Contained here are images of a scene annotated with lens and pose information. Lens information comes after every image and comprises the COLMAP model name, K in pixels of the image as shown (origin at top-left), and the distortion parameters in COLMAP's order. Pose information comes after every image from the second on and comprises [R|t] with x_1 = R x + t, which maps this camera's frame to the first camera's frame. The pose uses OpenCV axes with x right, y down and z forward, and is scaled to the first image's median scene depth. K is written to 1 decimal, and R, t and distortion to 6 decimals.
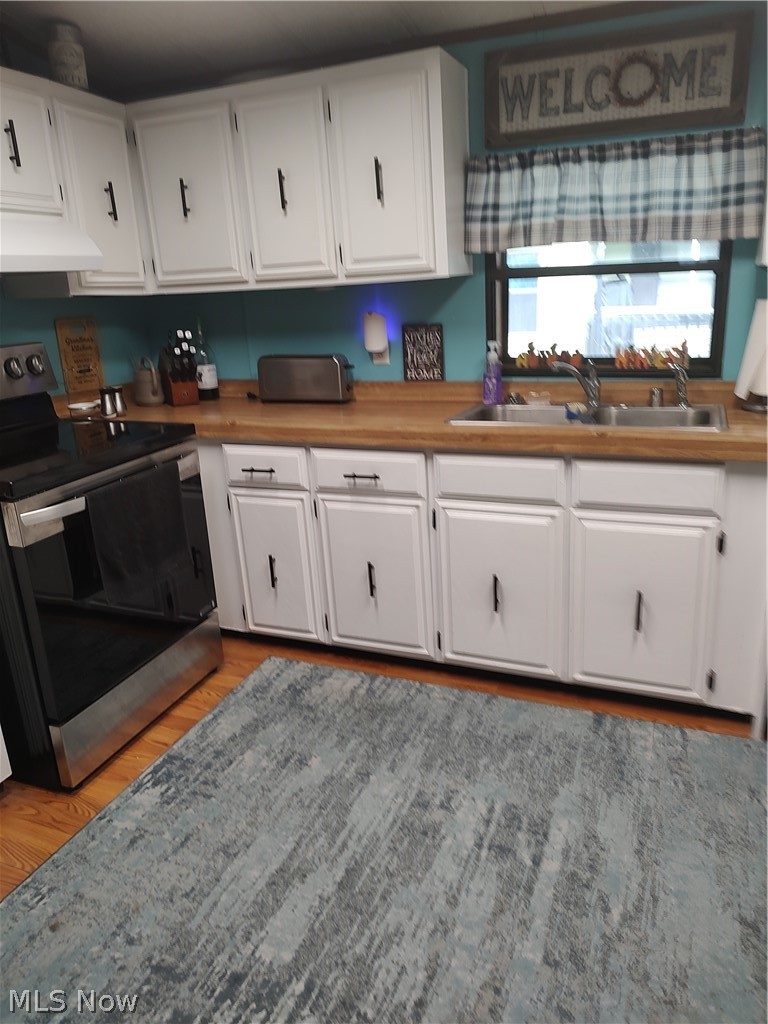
lens RADIAL K [[733.2, 0, 391.6], [0, 733.2, 520.8], [0, 0, 1]] dist [0.010685, -0.019539]
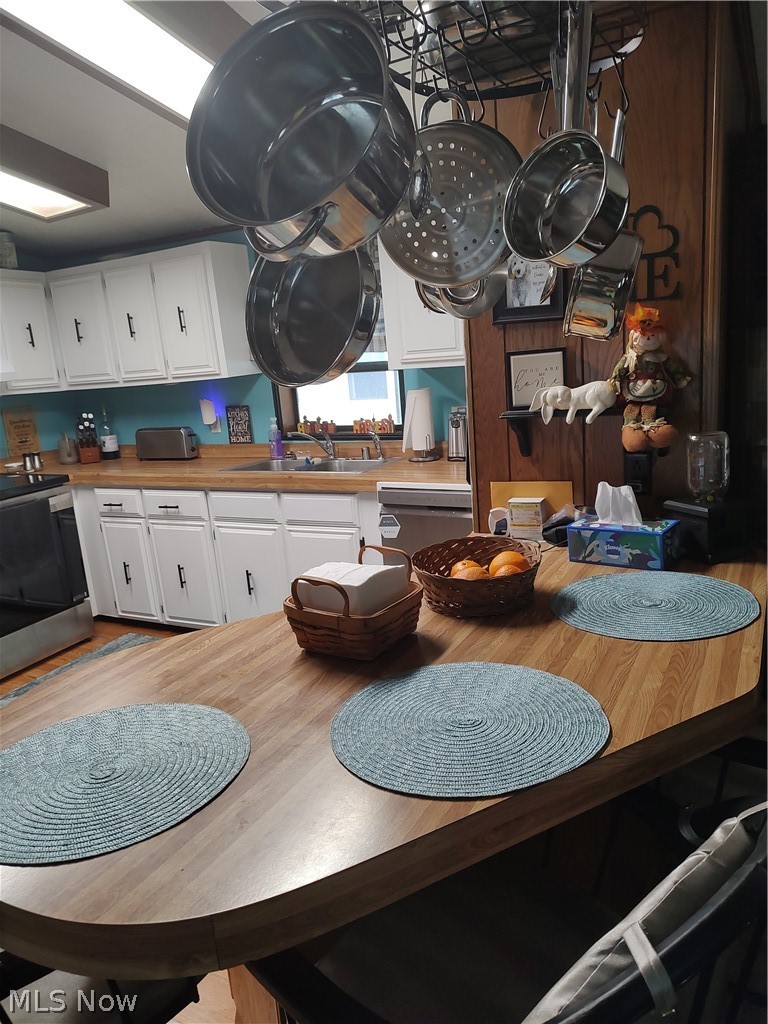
lens RADIAL K [[733.2, 0, 385.8], [0, 733.2, 510.9], [0, 0, 1]] dist [0.010685, -0.019539]
pose [[0.994789, -0.011746, -0.101276, 0.576527], [0.002912, 0.996209, -0.086942, 0.084099], [0.101913, 0.086194, 0.991052, -0.485141]]
